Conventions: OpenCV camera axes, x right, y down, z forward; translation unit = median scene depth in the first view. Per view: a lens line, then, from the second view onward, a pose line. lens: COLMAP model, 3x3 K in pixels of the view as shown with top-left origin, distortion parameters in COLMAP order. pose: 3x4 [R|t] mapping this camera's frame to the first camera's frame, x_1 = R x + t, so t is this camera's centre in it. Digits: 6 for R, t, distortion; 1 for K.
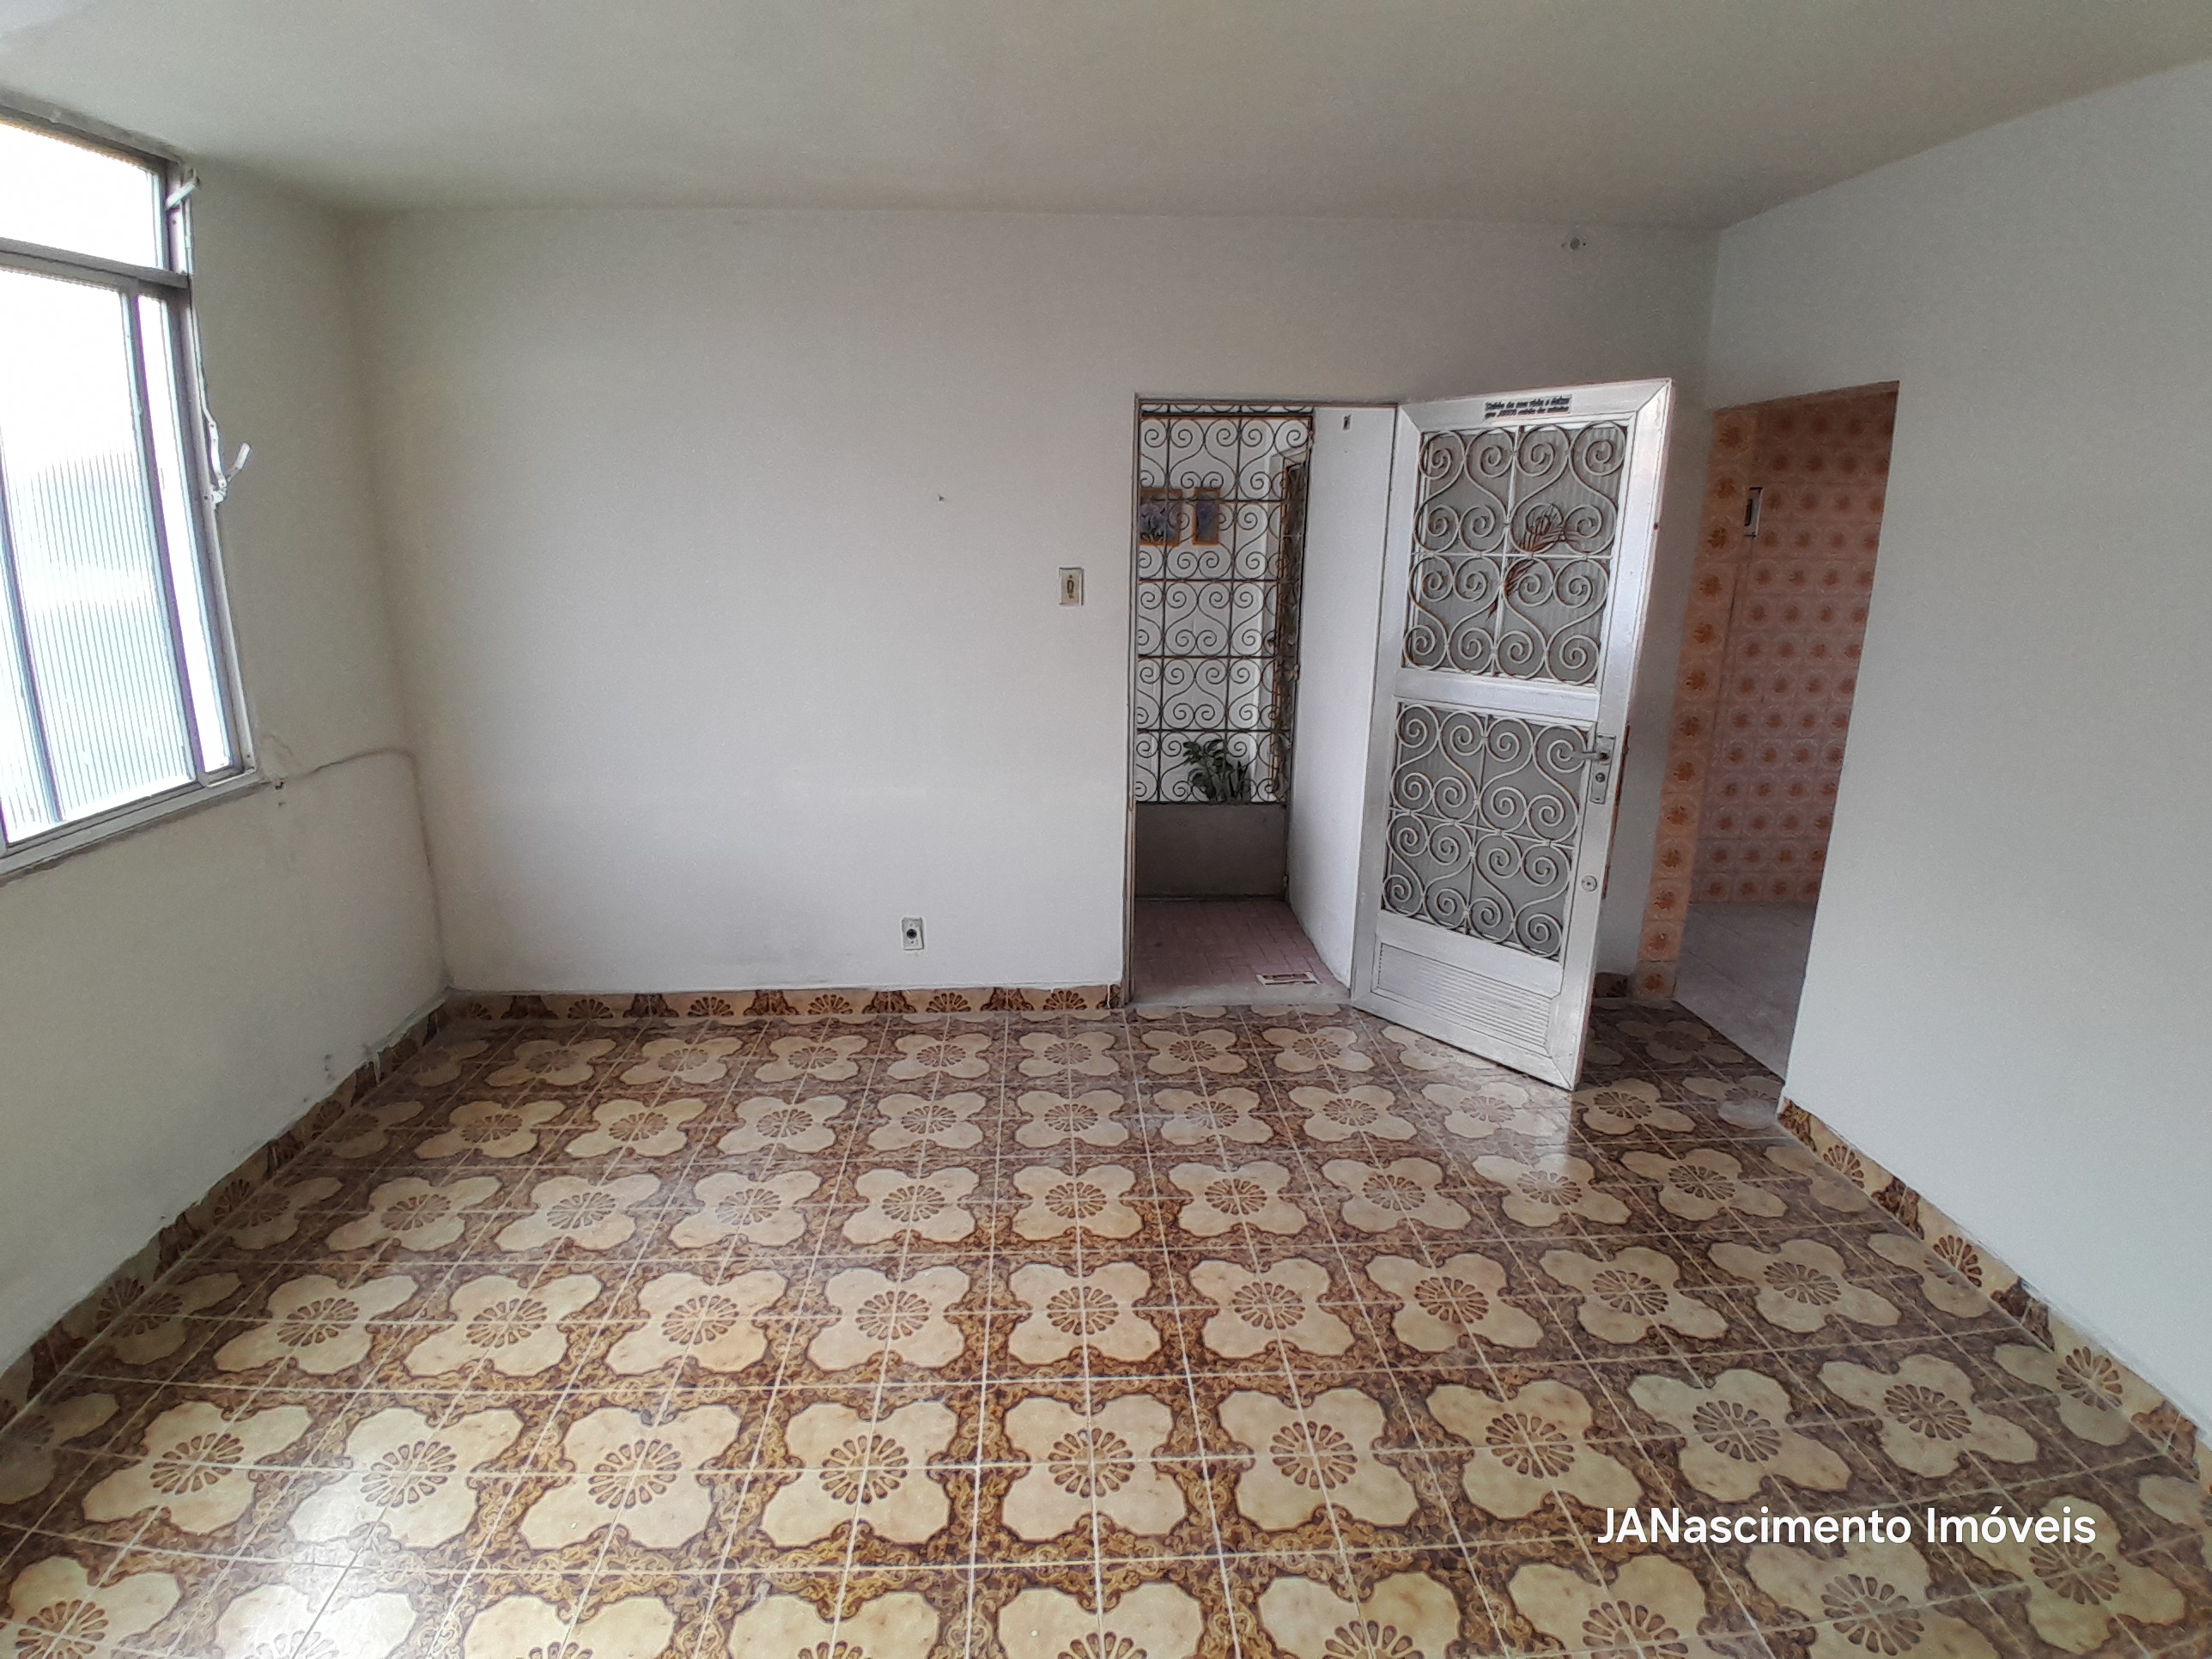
lens RADIAL K [[1084.4, 0, 1067.9], [0, 1084.4, 829.3], [0, 0, 1]] dist [0.015697, -0.048719]
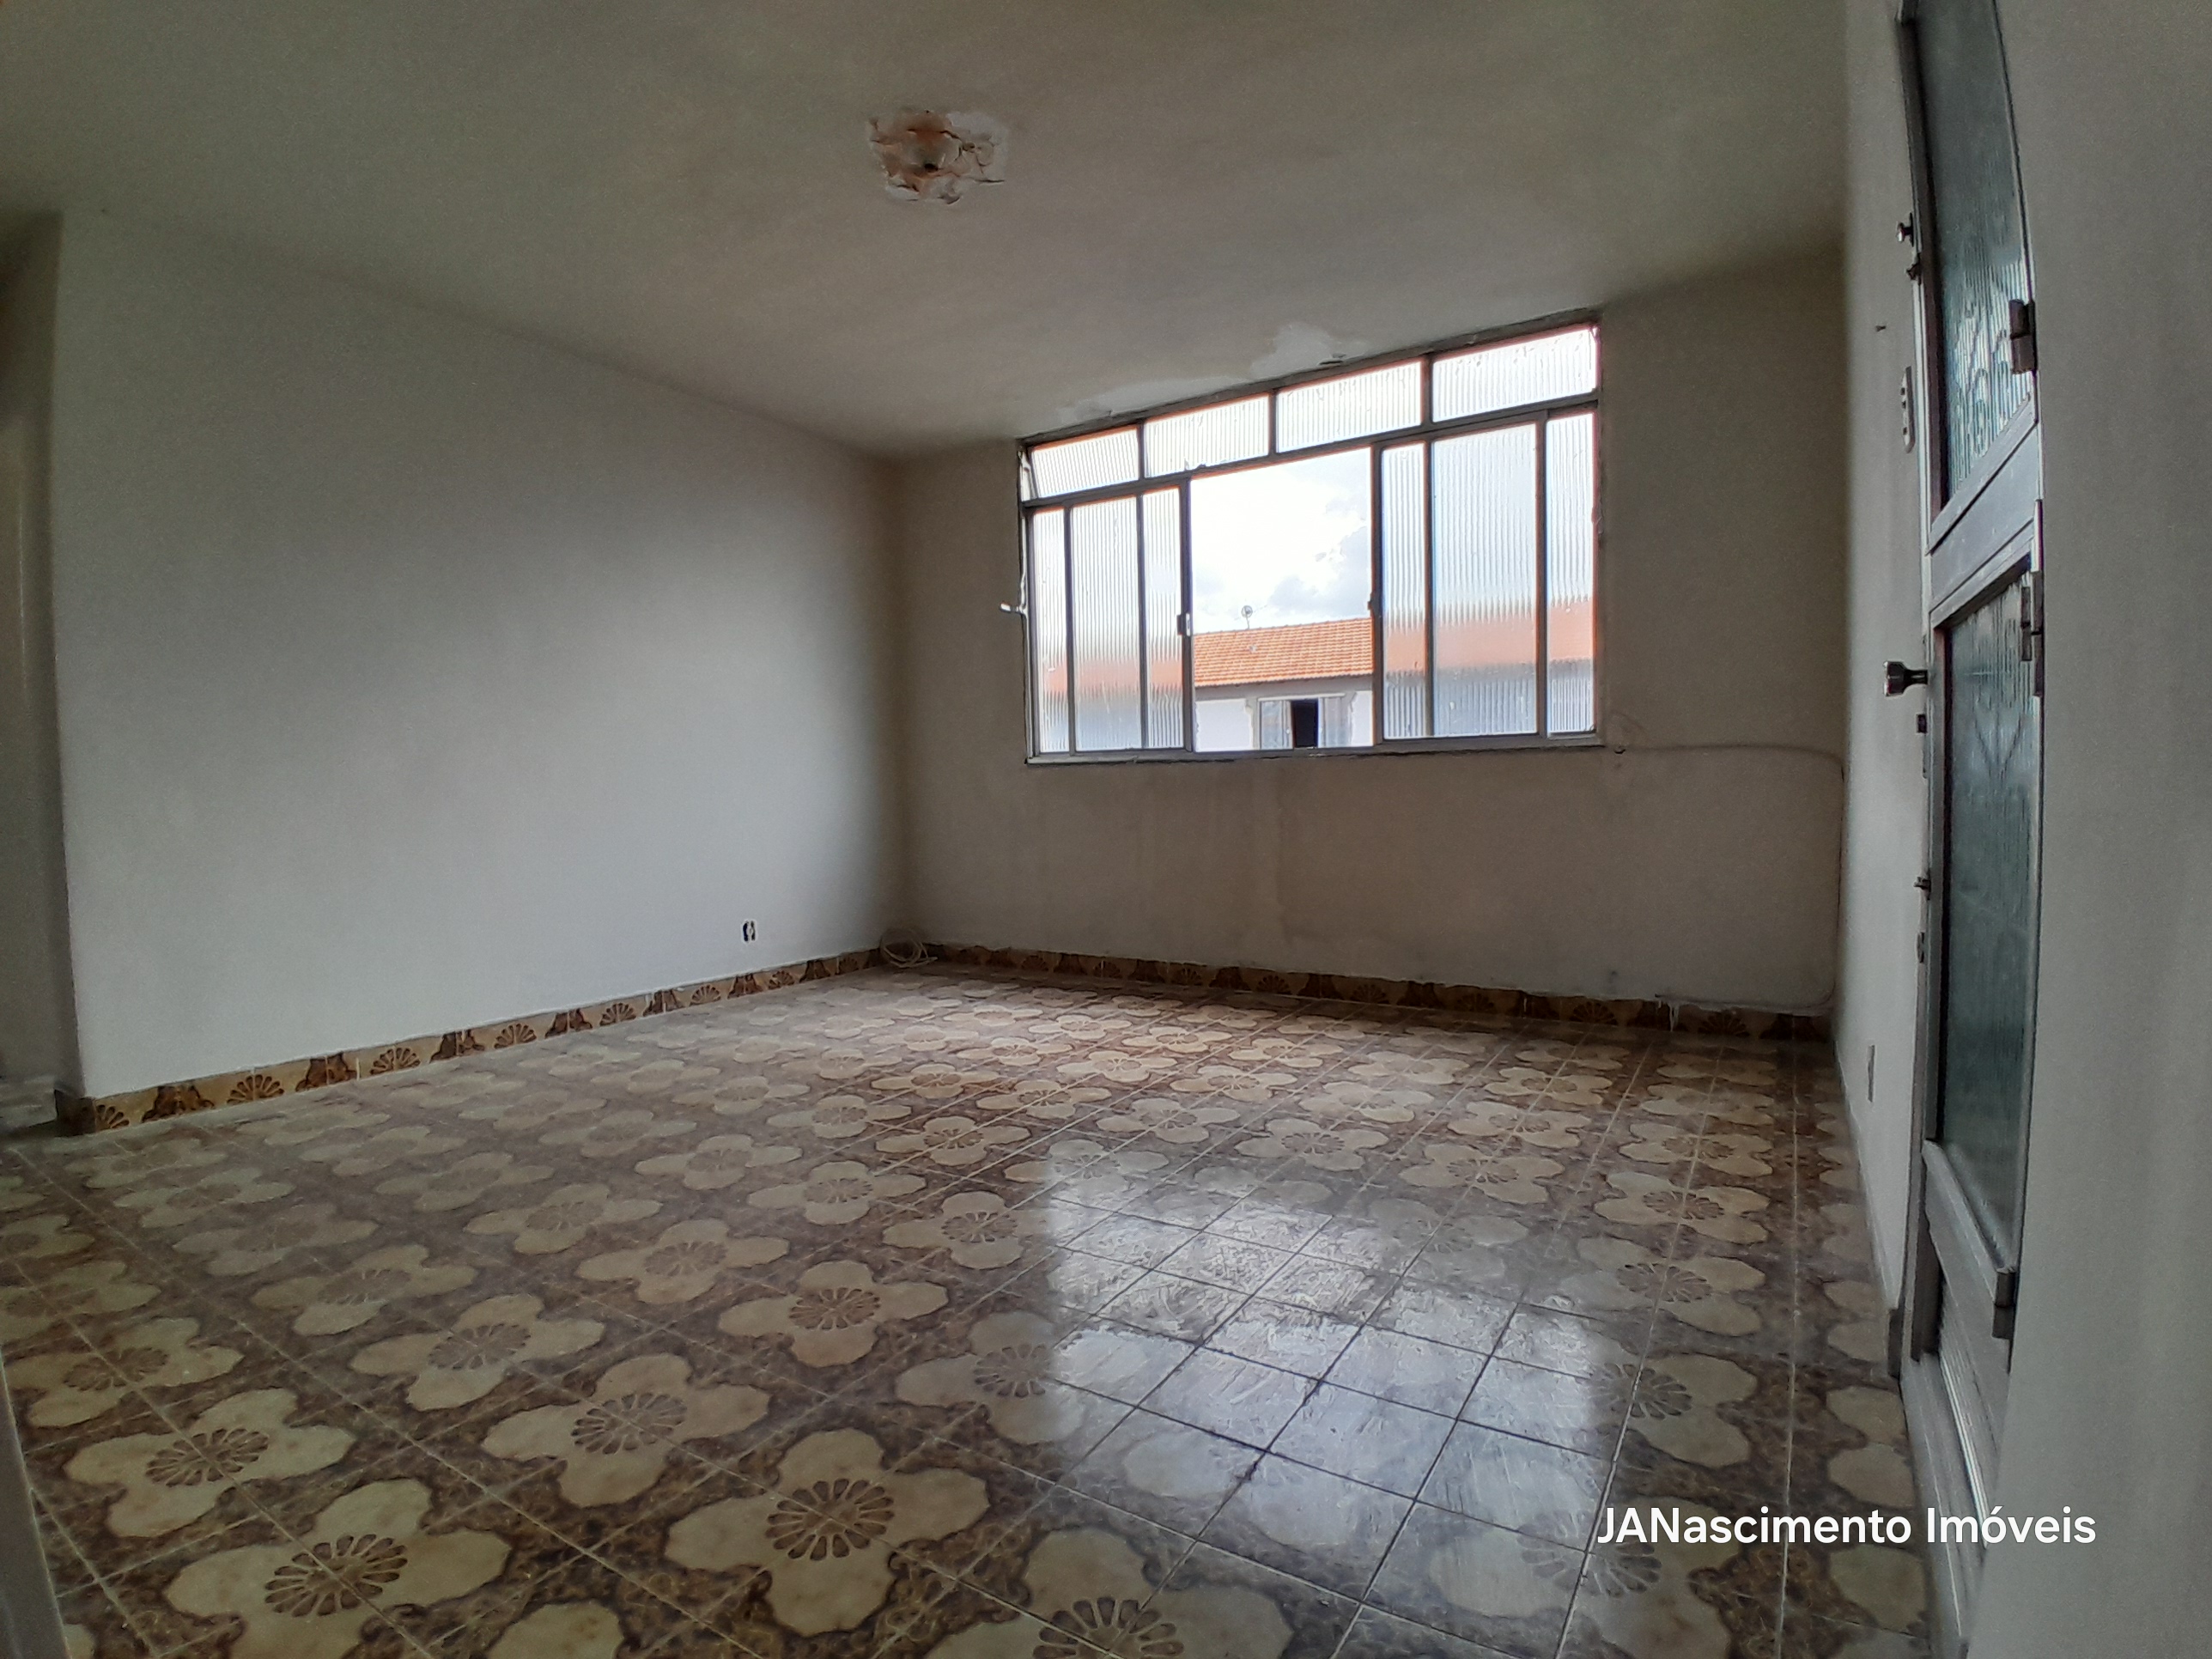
lens RADIAL K [[1104.1, 0, 1106.0], [0, 1104.1, 829.5], [0, 0, 1]] dist [0.018593, -0.054020]
pose [[-0.552359, 0.046915, -0.832285, 0.992245], [-0.196677, 0.962894, 0.184805, -0.098488], [0.810072, 0.265770, -0.522637, 1.644233]]
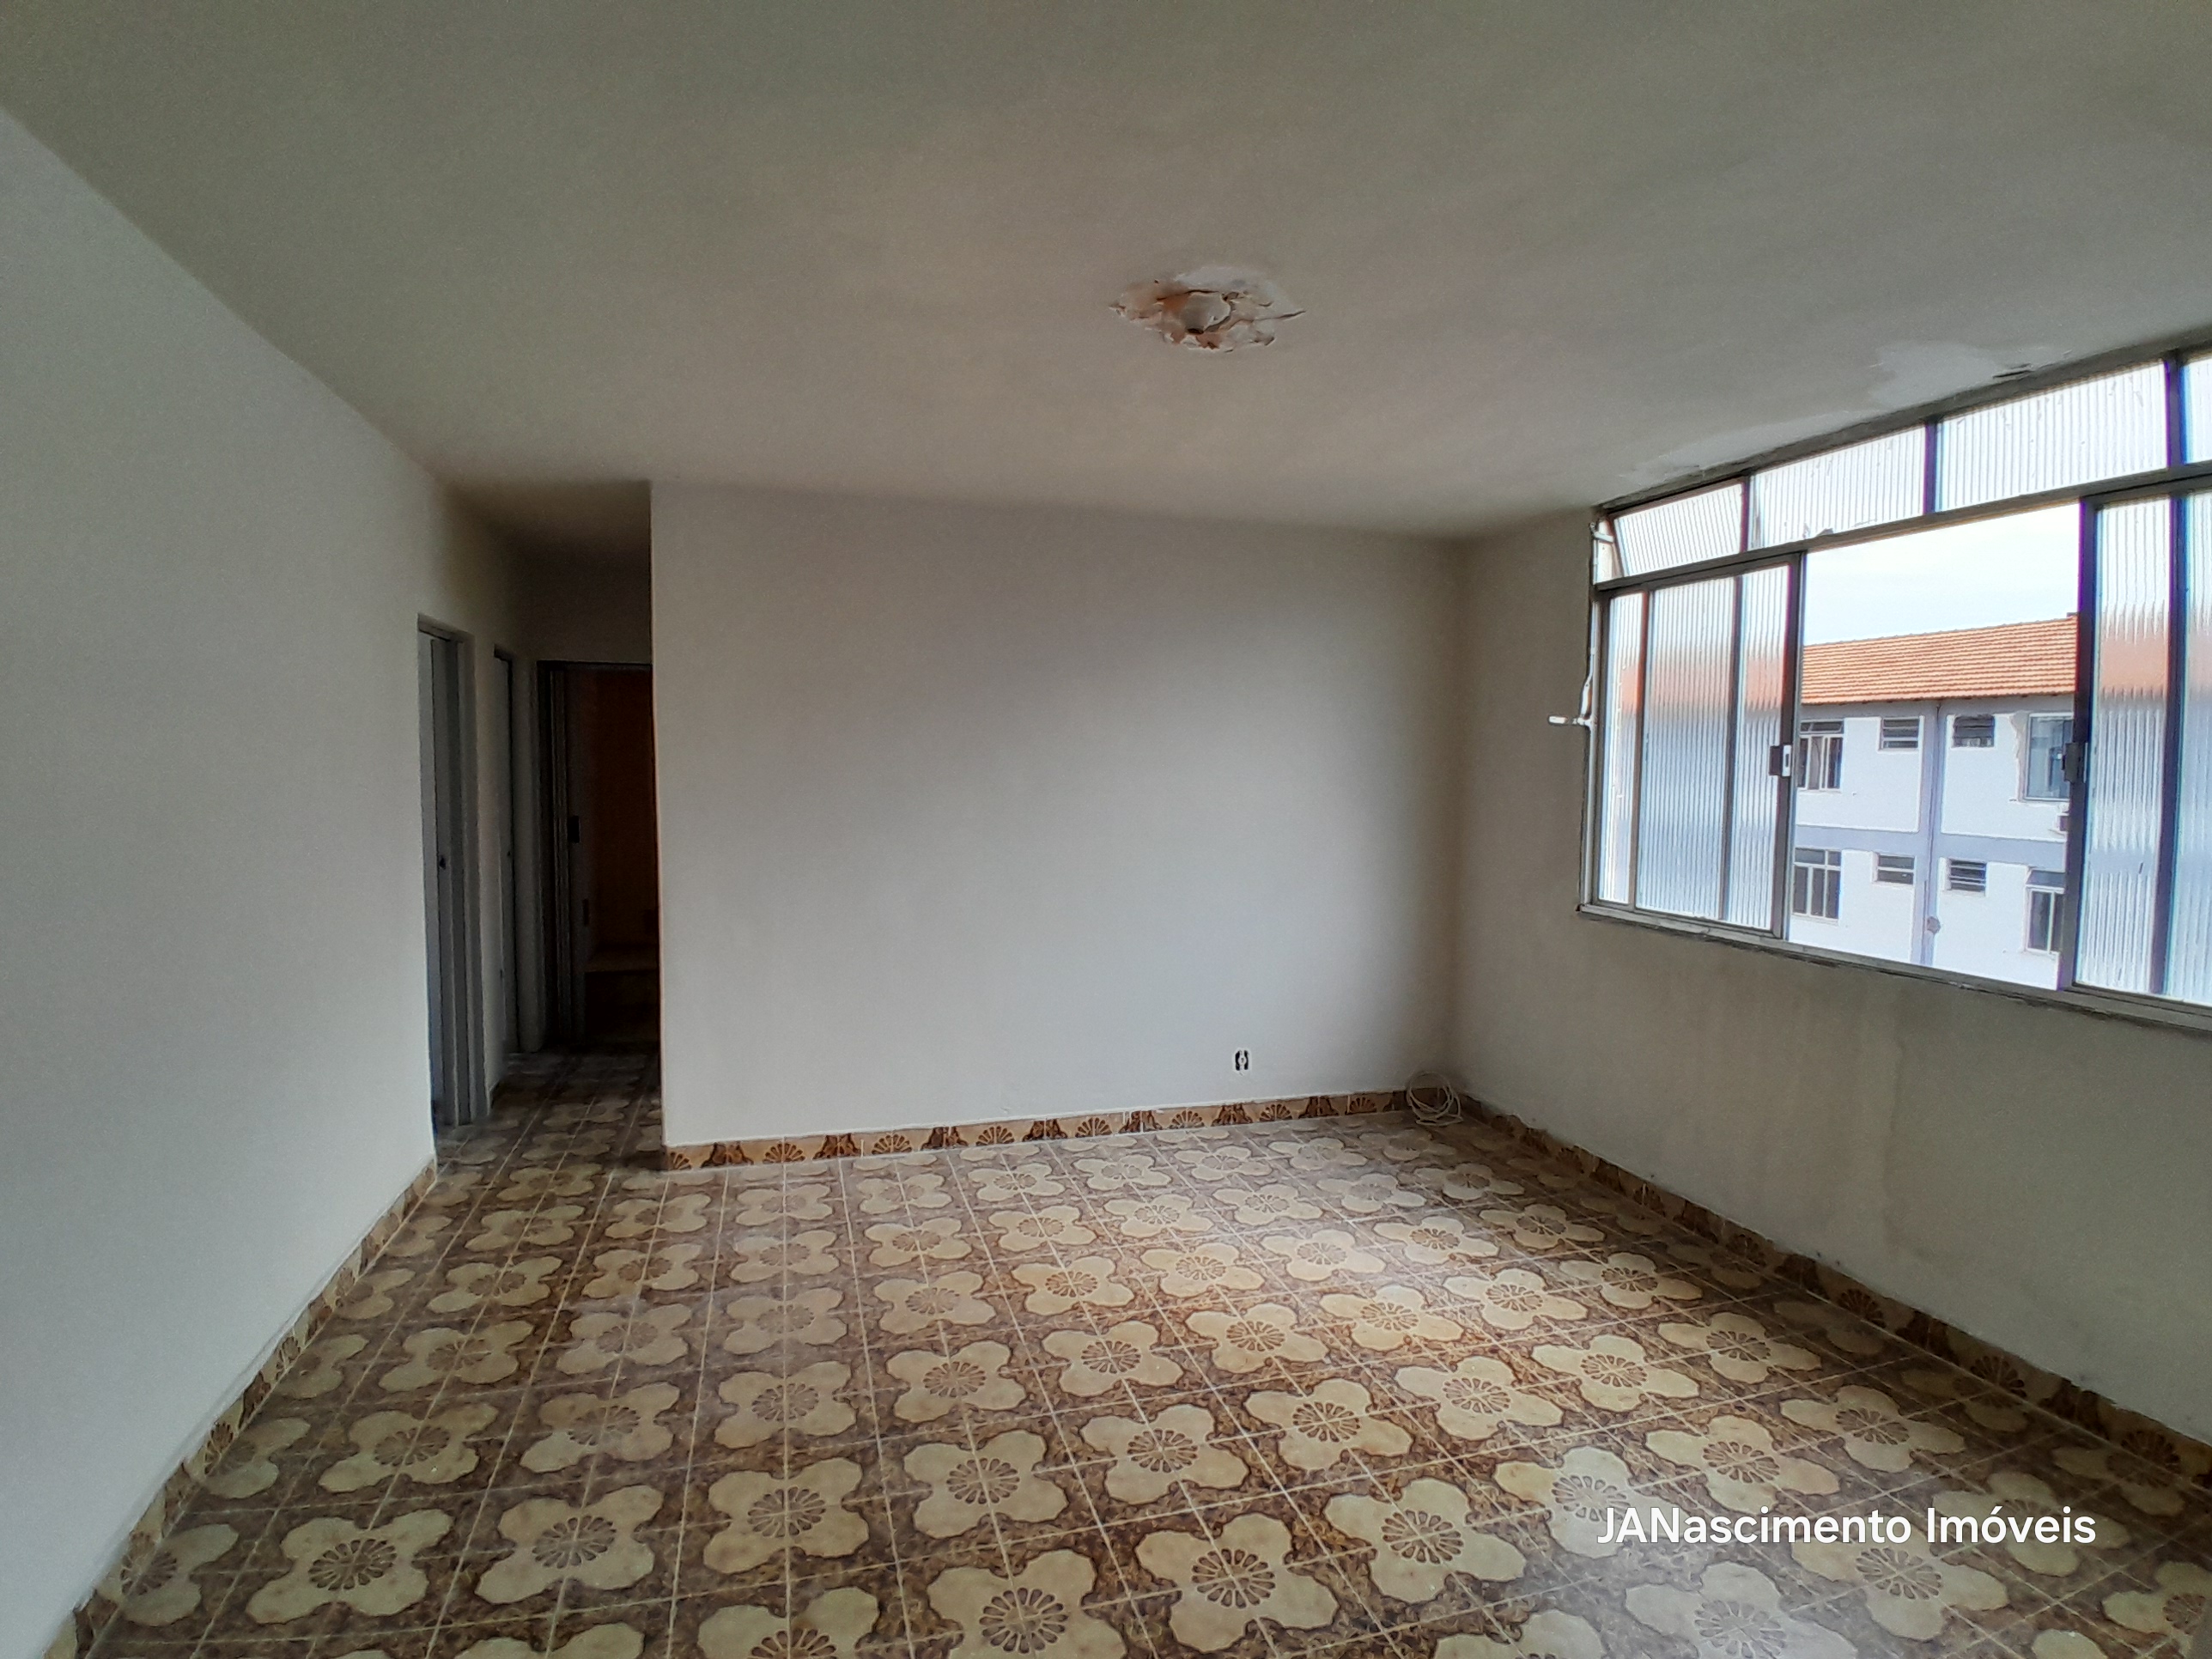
lens RADIAL K [[1110.4, 0, 1096.0], [0, 1110.4, 837.7], [0, 0, 1]] dist [0.013946, -0.055603]
pose [[-0.968195, 0.001239, -0.250192, 0.373087], [-0.080327, 0.945508, 0.315535, -0.426153], [0.236950, 0.325597, -0.915337, 1.740203]]
